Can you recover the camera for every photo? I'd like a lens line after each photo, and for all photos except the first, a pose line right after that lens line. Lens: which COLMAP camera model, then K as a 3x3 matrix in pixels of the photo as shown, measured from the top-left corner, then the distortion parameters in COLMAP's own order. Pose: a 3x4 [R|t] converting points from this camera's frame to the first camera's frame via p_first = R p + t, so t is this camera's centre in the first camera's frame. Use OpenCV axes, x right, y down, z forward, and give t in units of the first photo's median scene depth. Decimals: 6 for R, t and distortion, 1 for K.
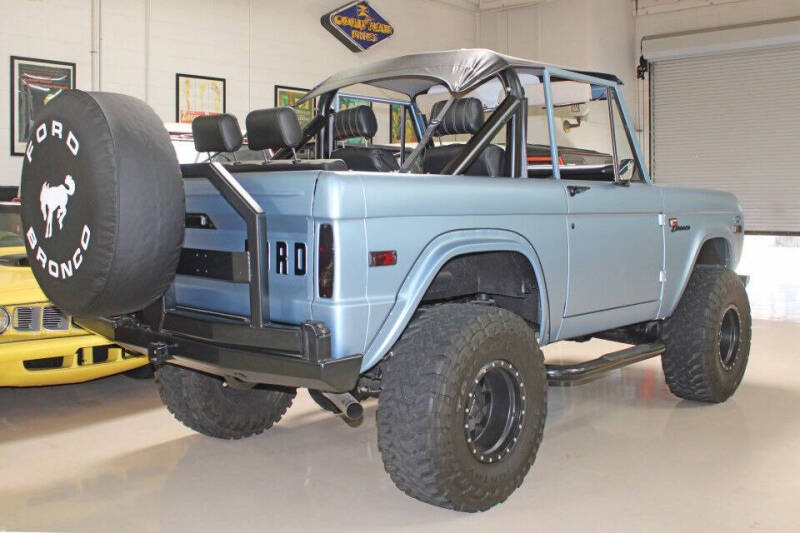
lens RADIAL K [[865.1, 0, 398.8], [0, 865.1, 236.6], [0, 0, 1]] dist [-0.035553, 0.001186]
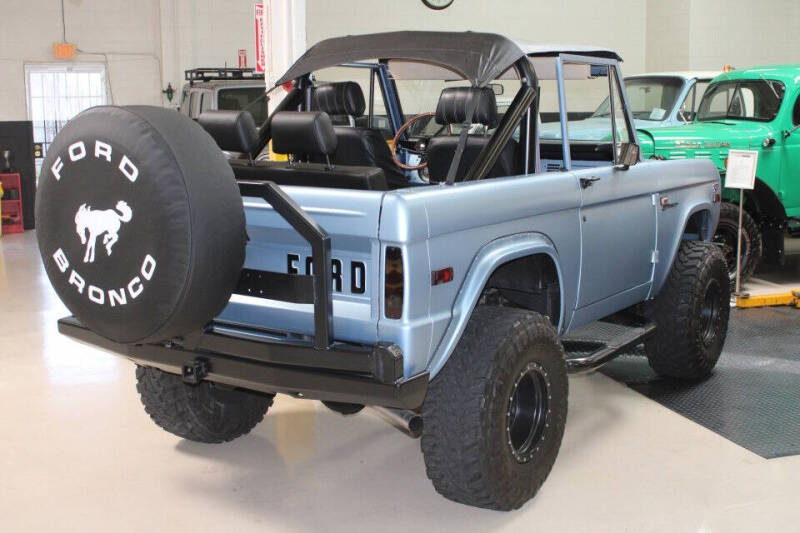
lens RADIAL K [[1065.5, 0, 400.0], [0, 1065.5, 266.5], [0, 0, 1]] dist [0.117671, -0.012910]
pose [[0.985515, -0.027850, 0.167286, -0.265125], [0.008212, 0.993104, 0.116951, -0.127964], [-0.169390, -0.113883, 0.978947, -0.212105]]
